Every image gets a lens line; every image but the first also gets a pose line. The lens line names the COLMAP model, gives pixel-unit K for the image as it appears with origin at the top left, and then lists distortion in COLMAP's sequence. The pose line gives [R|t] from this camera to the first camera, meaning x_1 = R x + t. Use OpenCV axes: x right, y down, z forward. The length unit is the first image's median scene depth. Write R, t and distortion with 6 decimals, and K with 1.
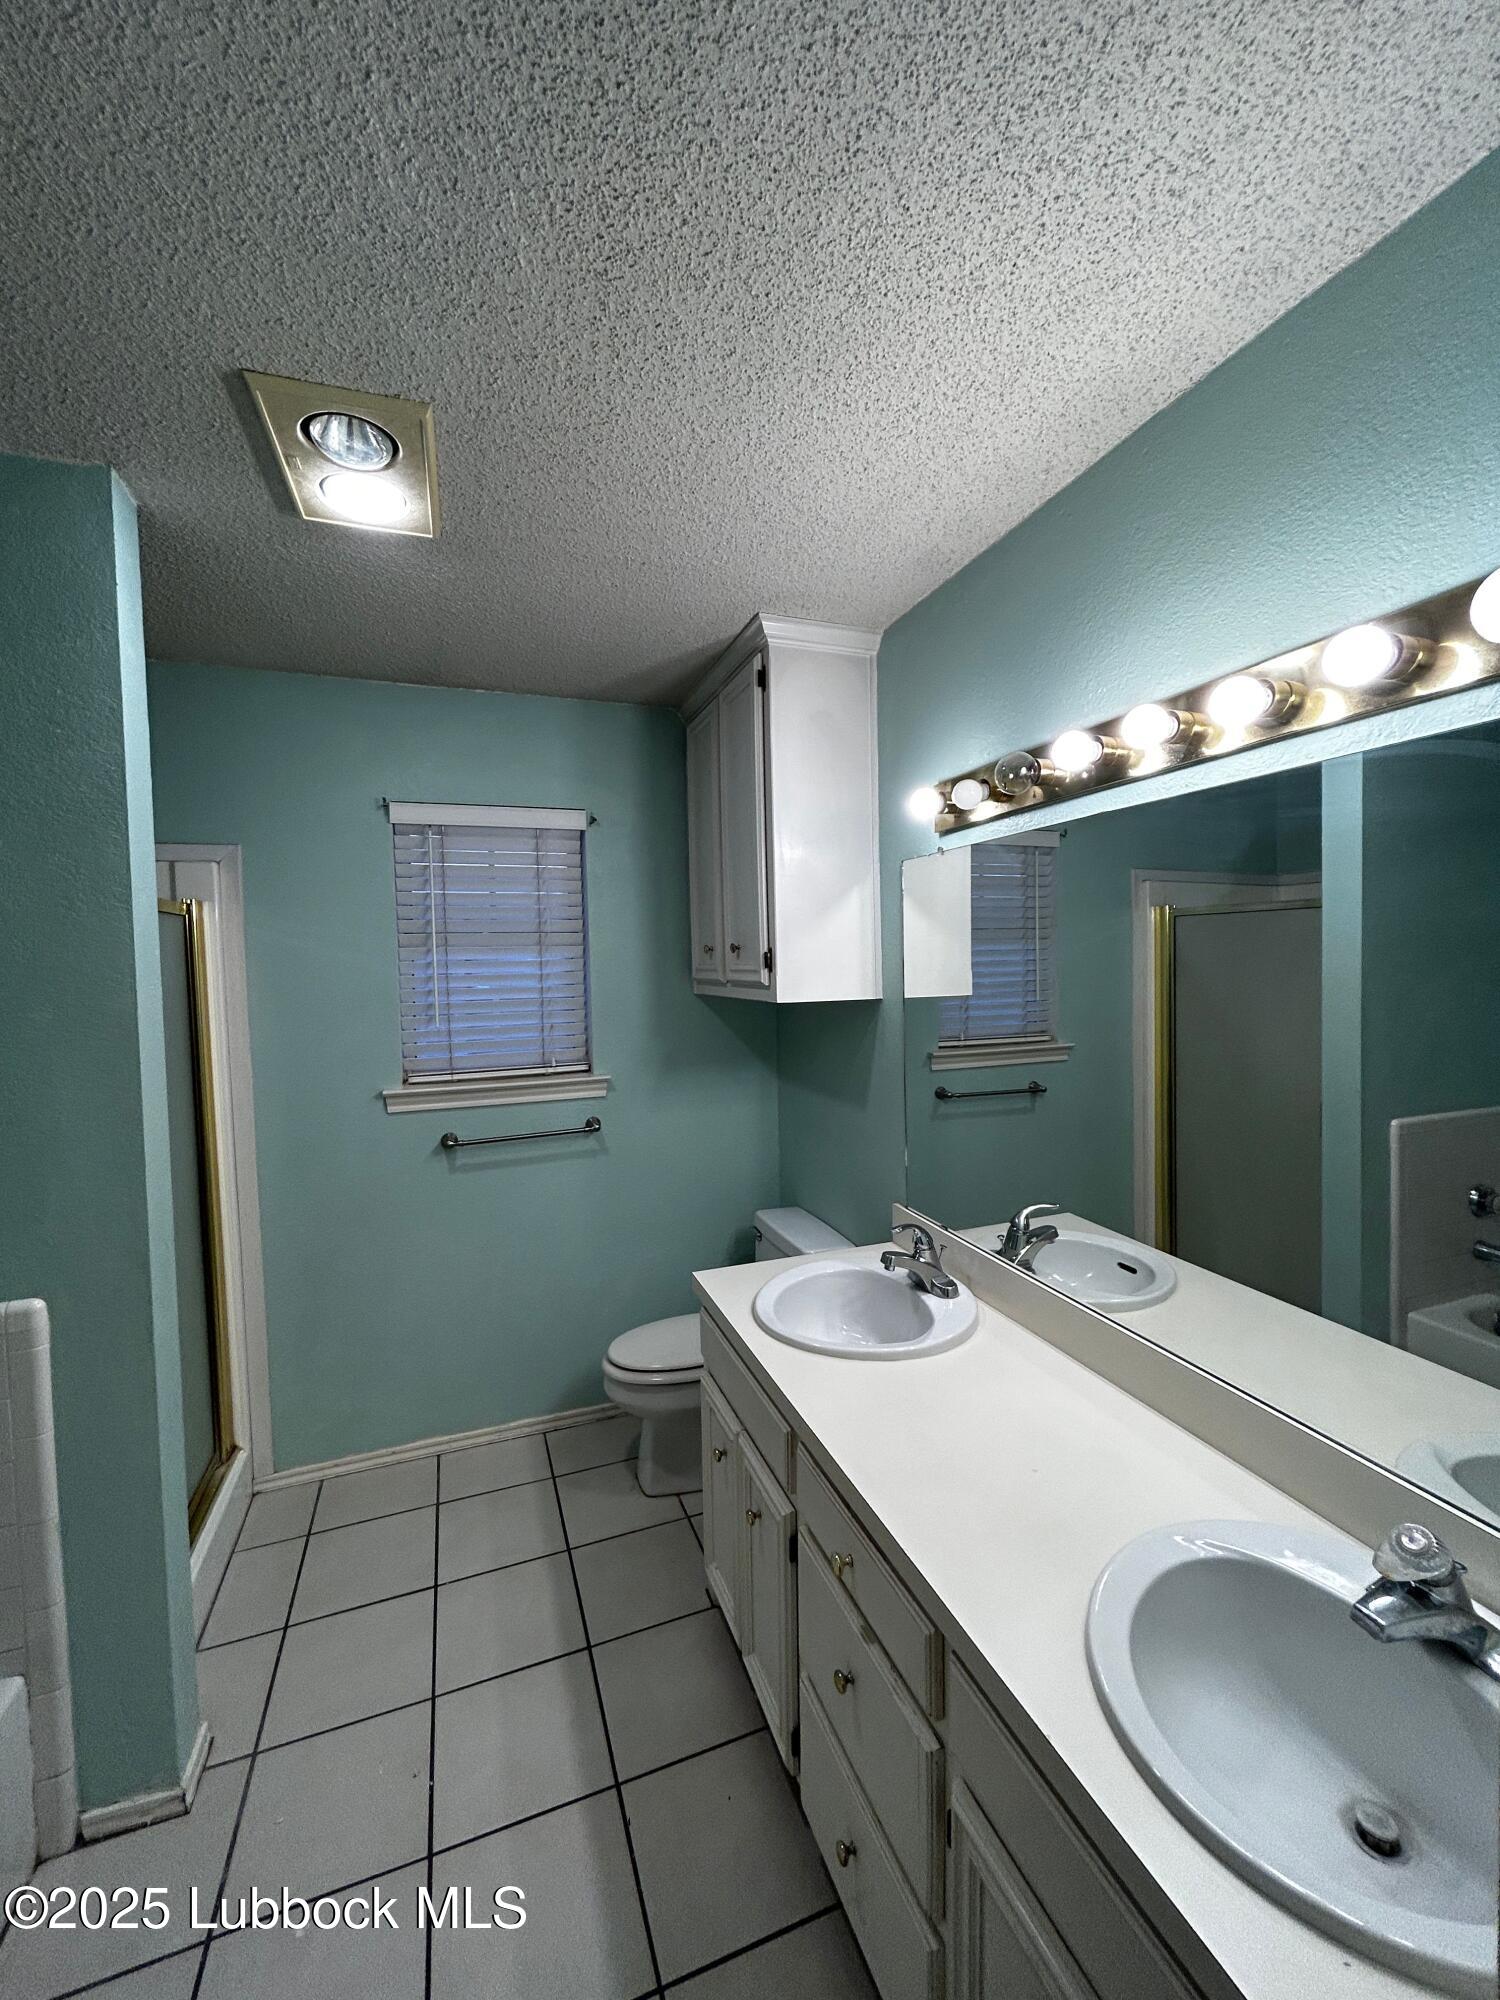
lens RADIAL K [[801.8, 0, 749.8], [0, 801.8, 997.9], [0, 0, 1]] dist [-0.000719, -0.000200]
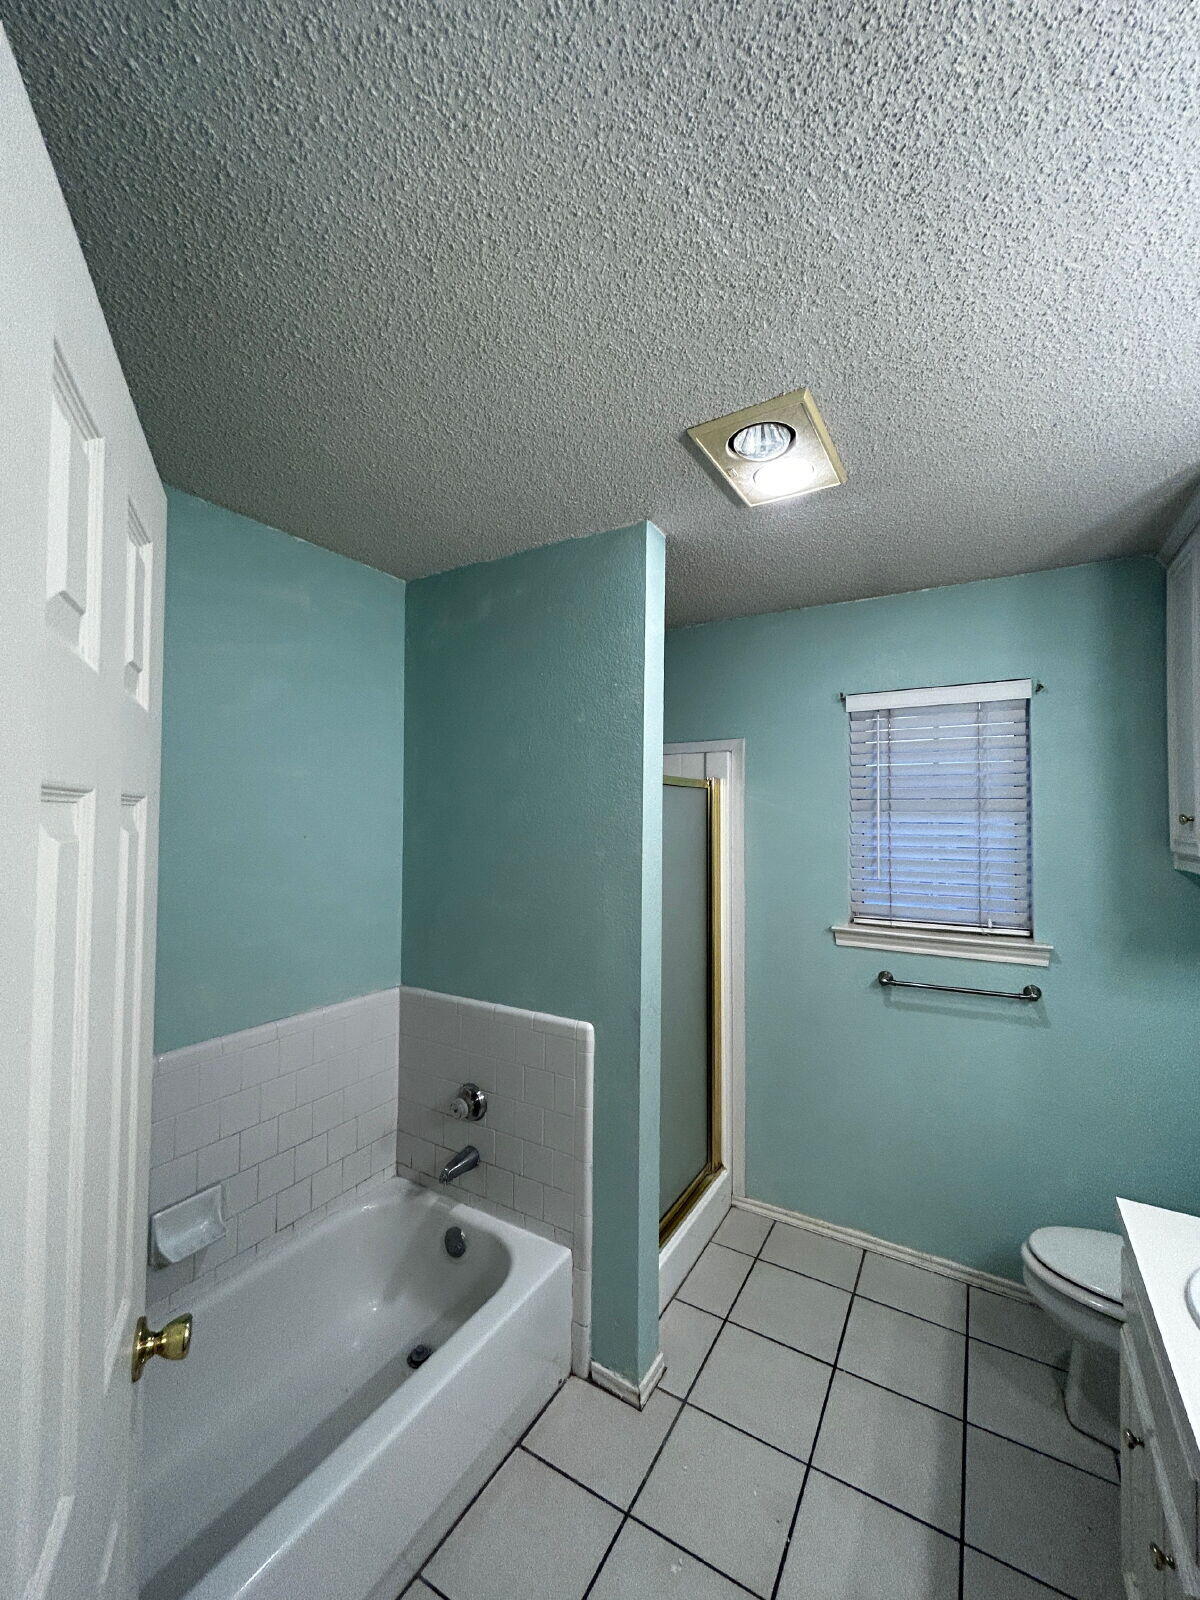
lens RADIAL K [[639.1, 0, 603.3], [0, 639.1, 799.6], [0, 0, 1]] dist [0.000844, -0.000738]
pose [[0.628391, 0.003428, -0.777890, 0.092356], [-0.054075, 0.997764, -0.039286, -0.022291], [0.776016, 0.066751, 0.627171, 0.088997]]
